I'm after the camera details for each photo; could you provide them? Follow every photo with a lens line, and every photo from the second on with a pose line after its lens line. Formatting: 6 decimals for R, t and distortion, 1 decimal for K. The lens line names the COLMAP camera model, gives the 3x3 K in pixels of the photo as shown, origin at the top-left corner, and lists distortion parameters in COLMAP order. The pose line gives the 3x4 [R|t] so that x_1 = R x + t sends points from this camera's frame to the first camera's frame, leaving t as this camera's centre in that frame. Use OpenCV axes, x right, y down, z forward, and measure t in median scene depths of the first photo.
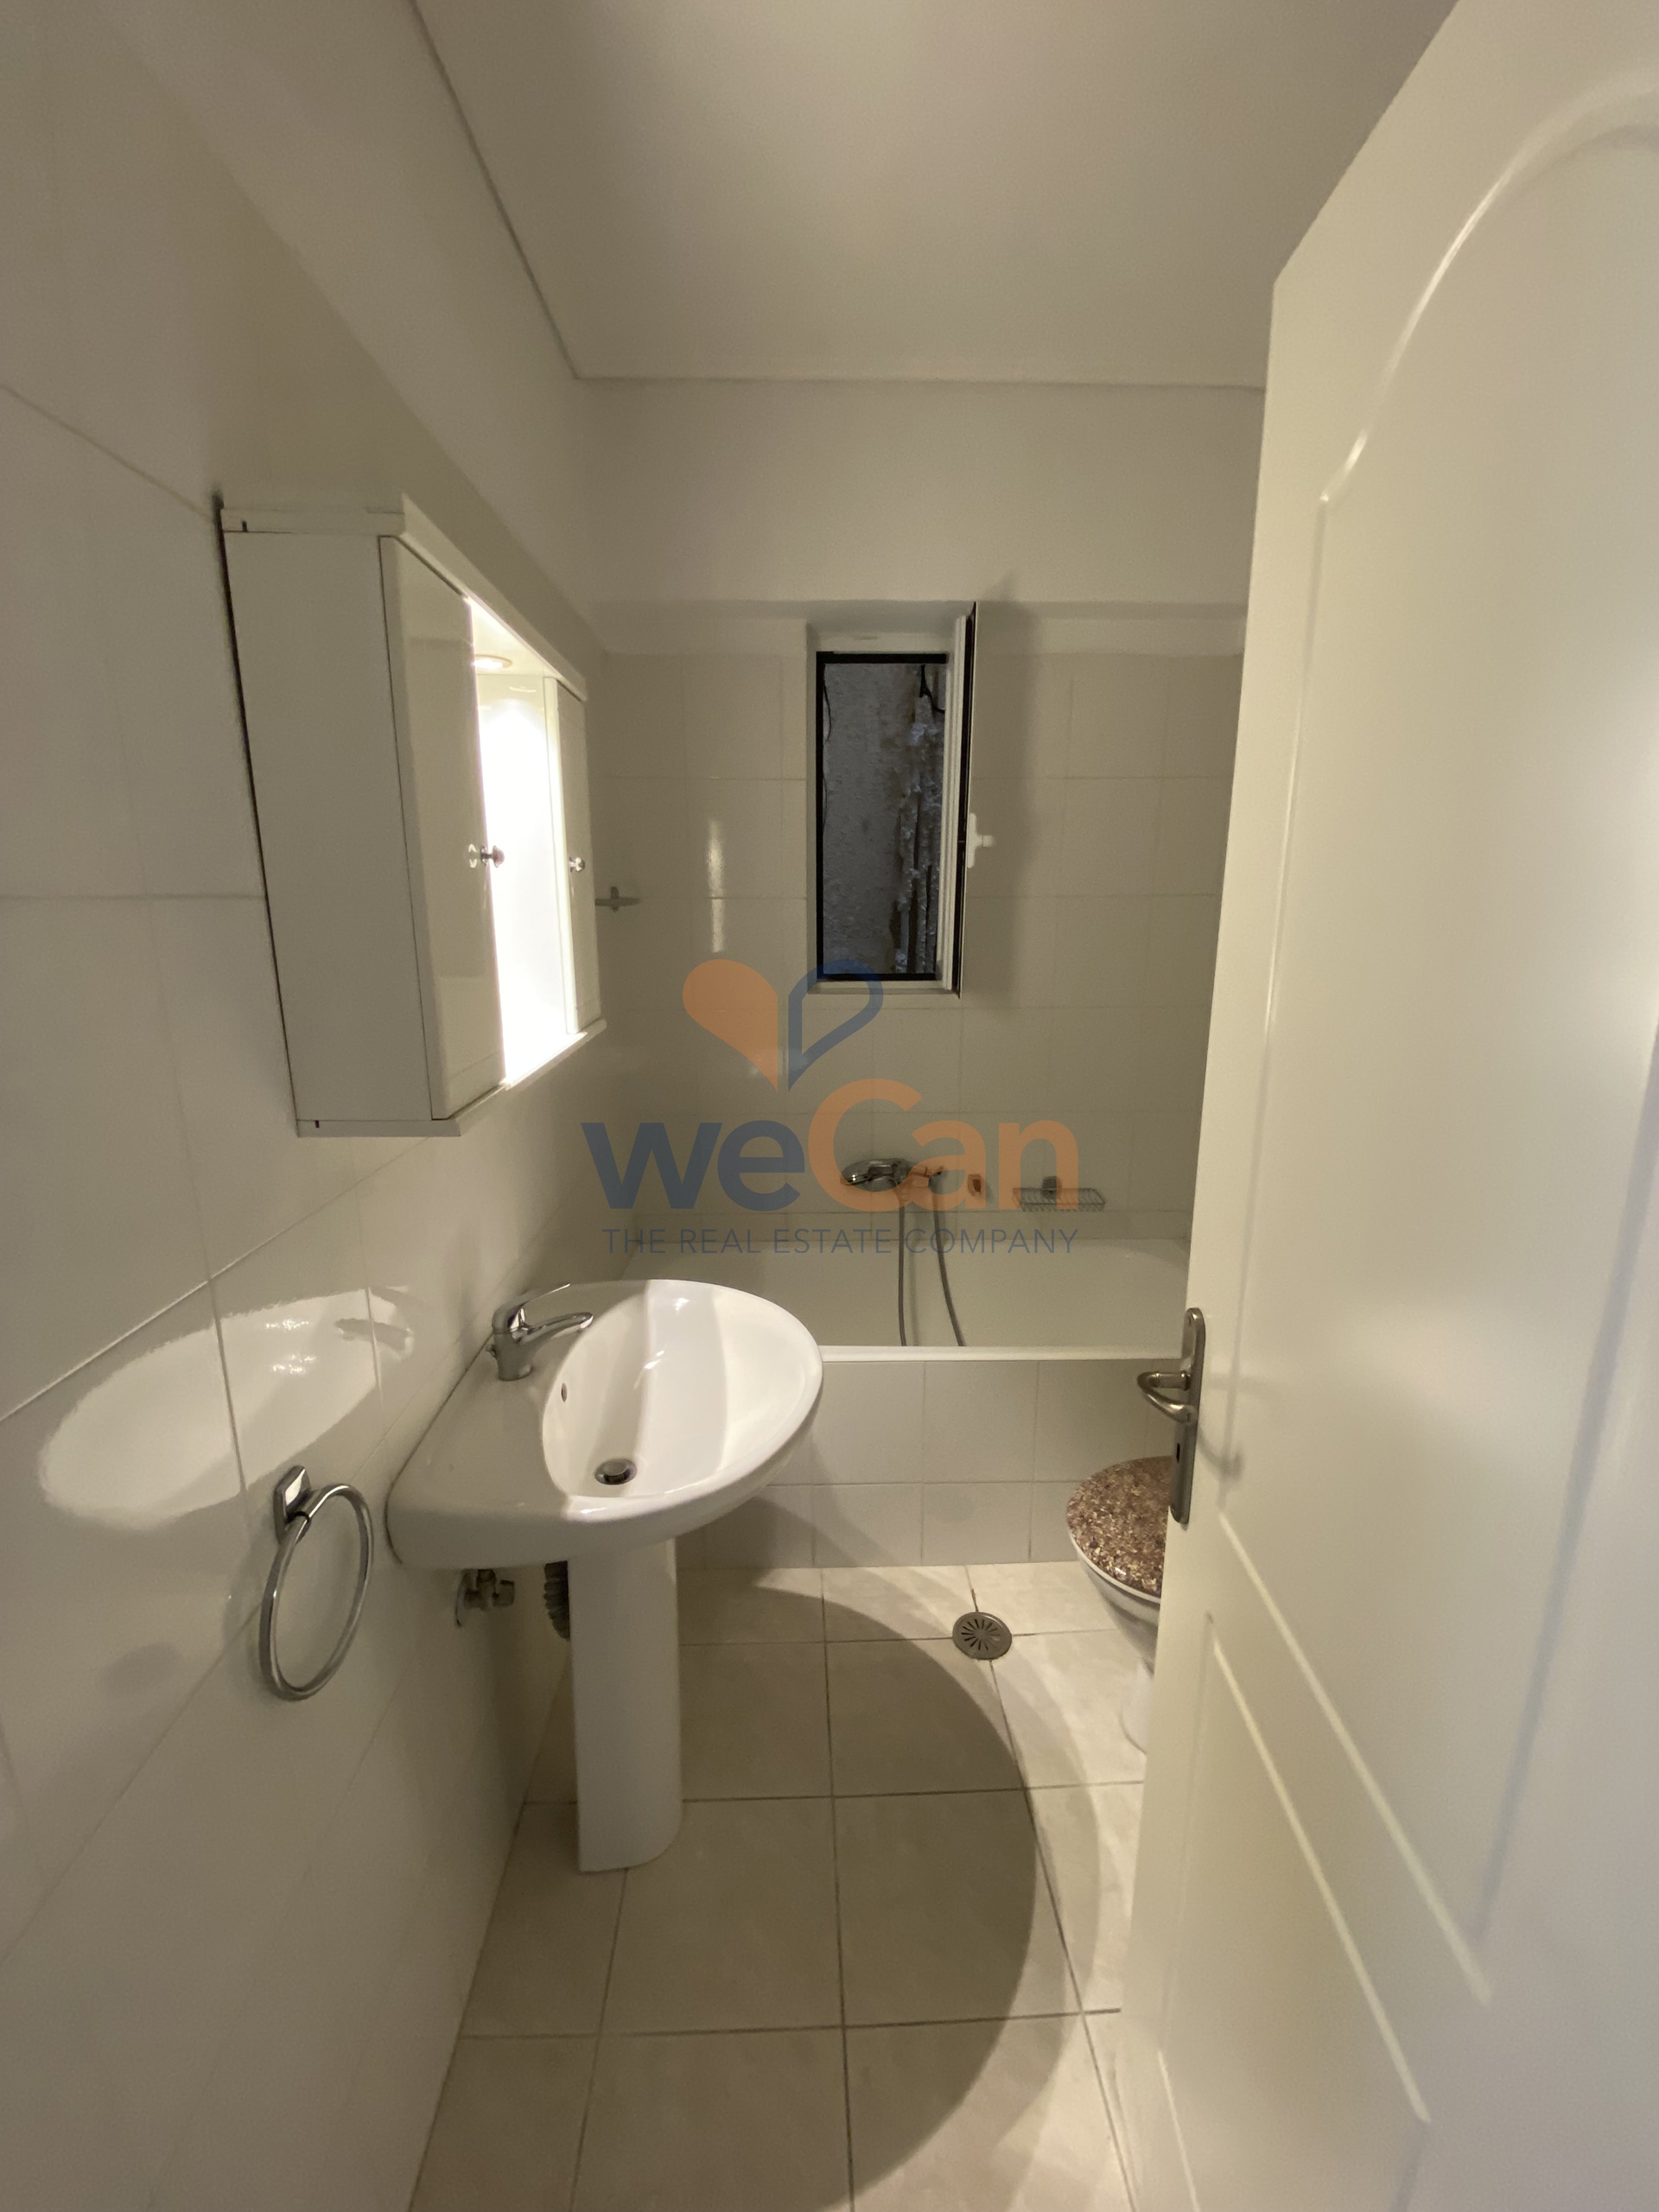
lens RADIAL K [[896.9, 0, 829.5], [0, 896.9, 1106.0], [0, 0, 1]] dist [0.054233, -0.039759]
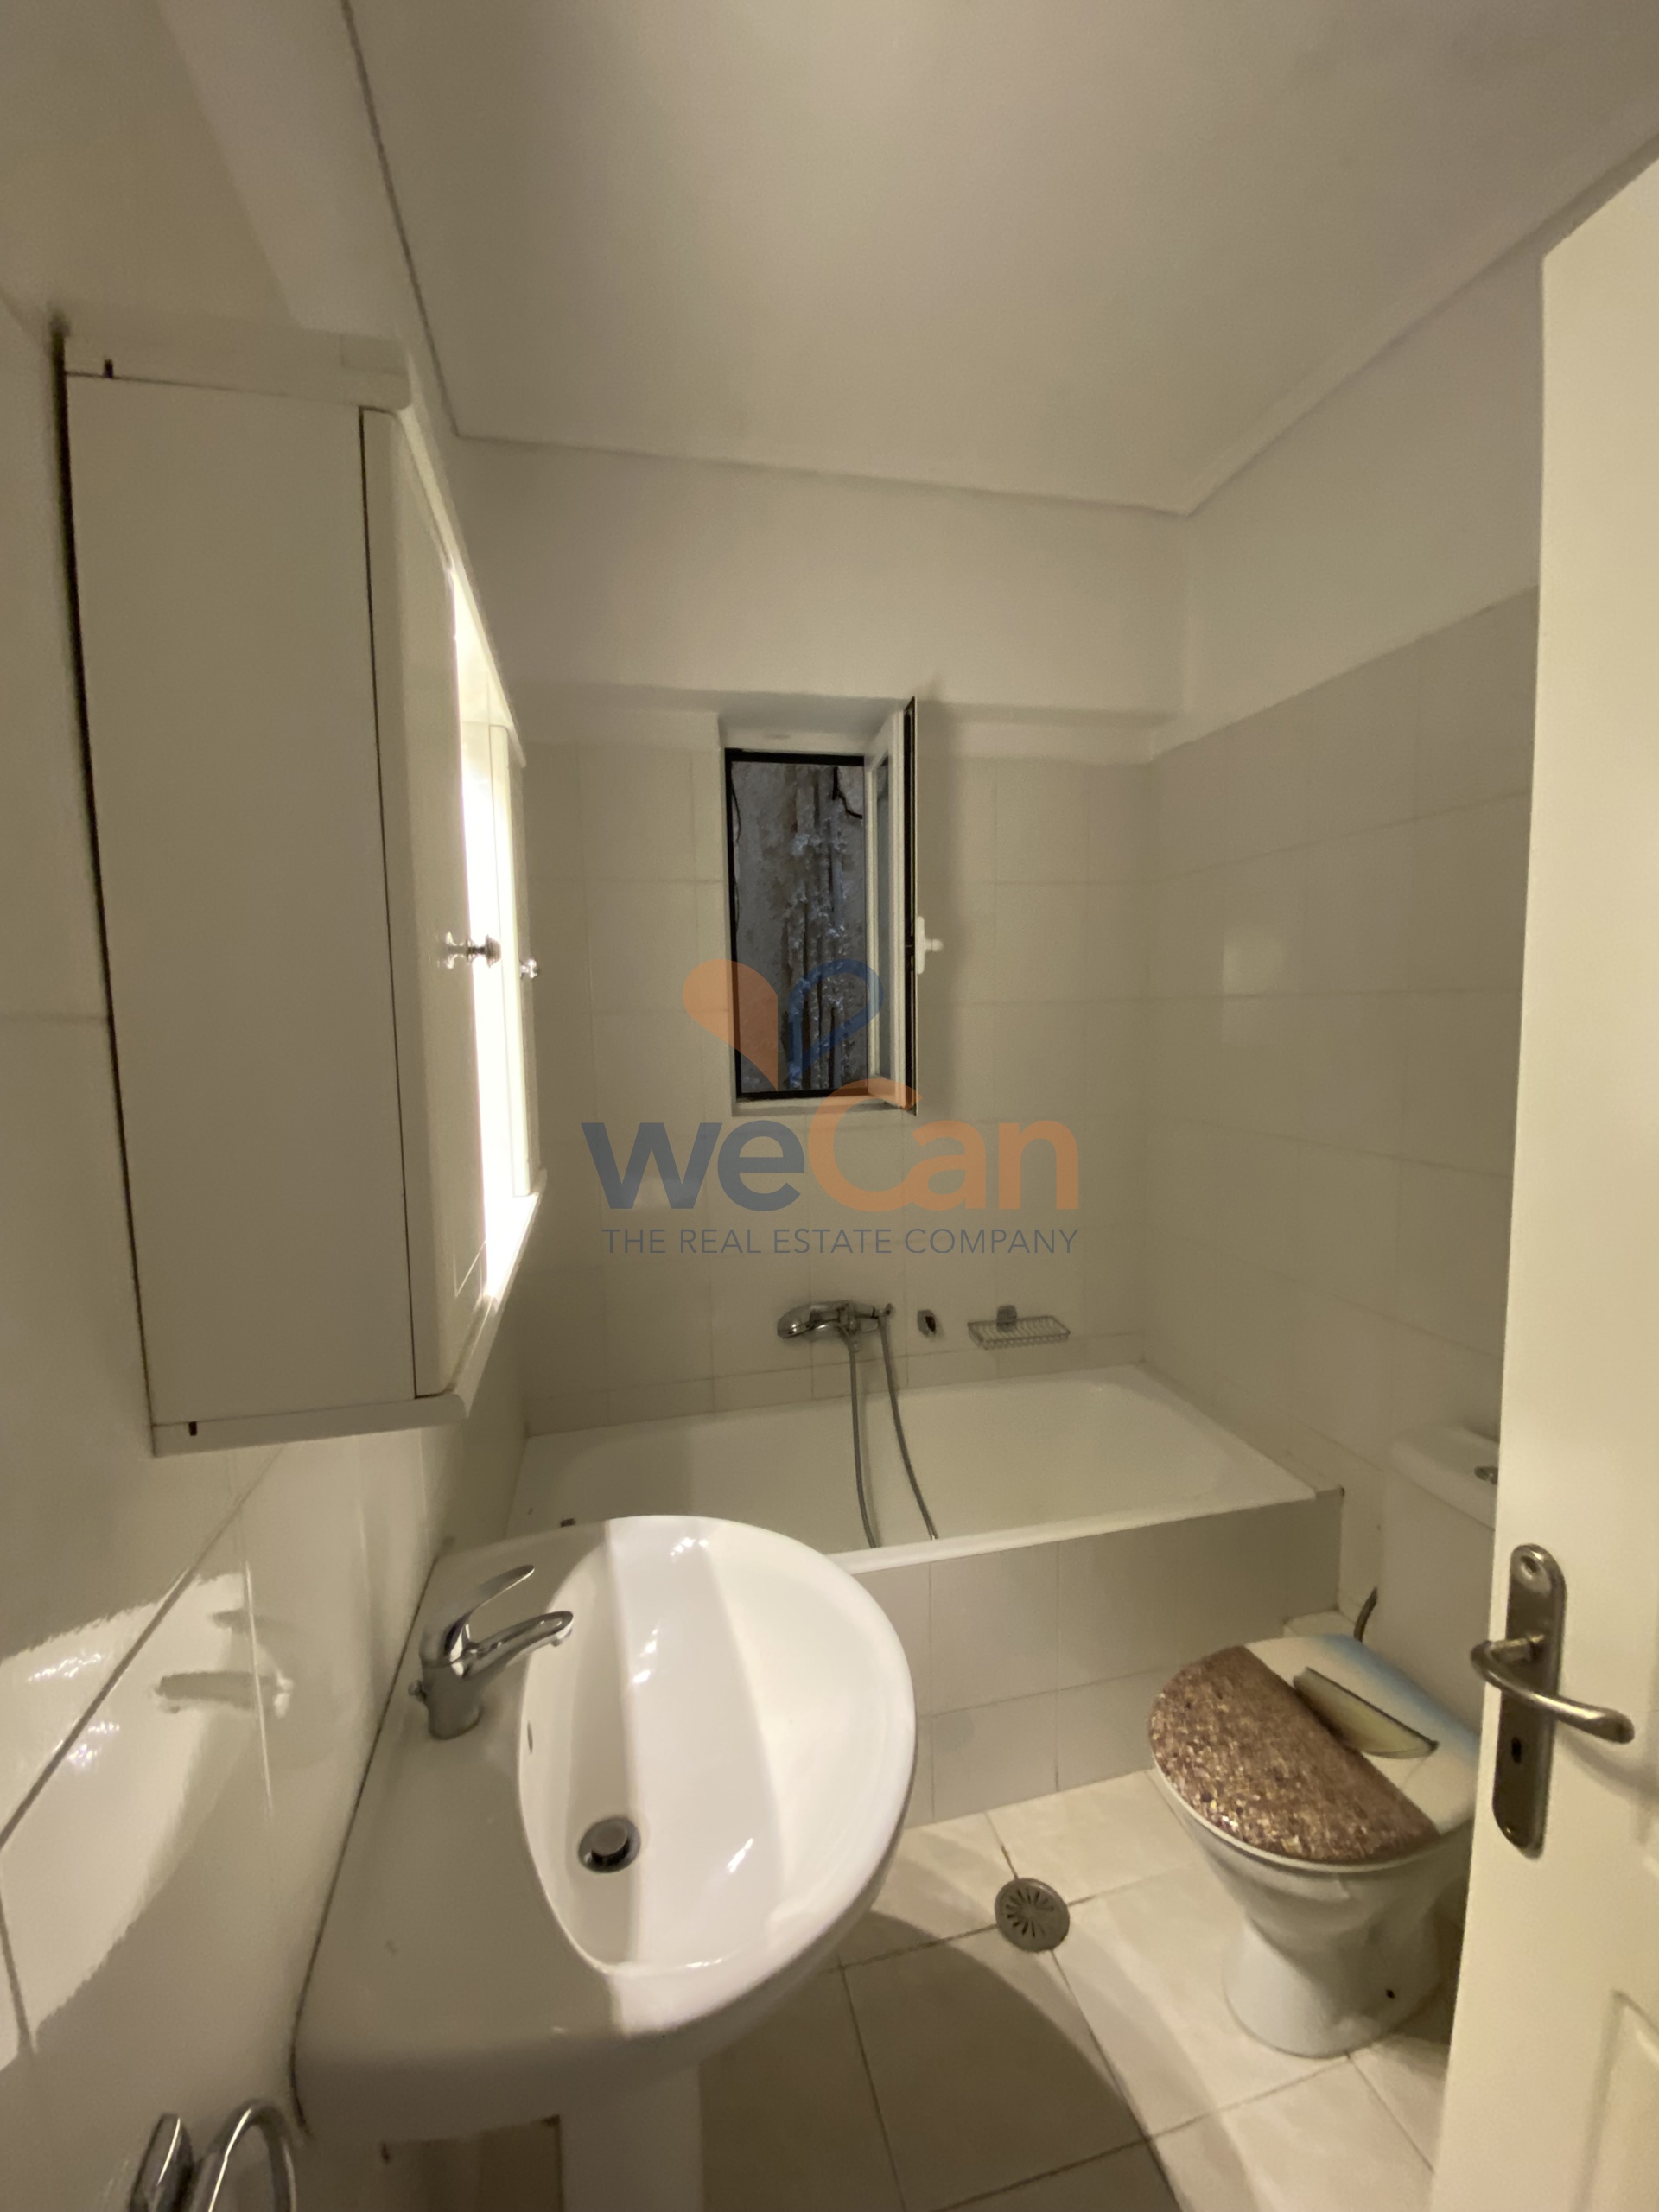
lens RADIAL K [[895.8, 0, 827.1], [0, 895.8, 1109.8], [0, 0, 1]] dist [0.046650, -0.030696]
pose [[0.979858, -0.043756, 0.194843, -0.120794], [0.066517, 0.991497, -0.111849, -0.034382], [-0.188292, 0.122556, 0.974436, 0.156819]]
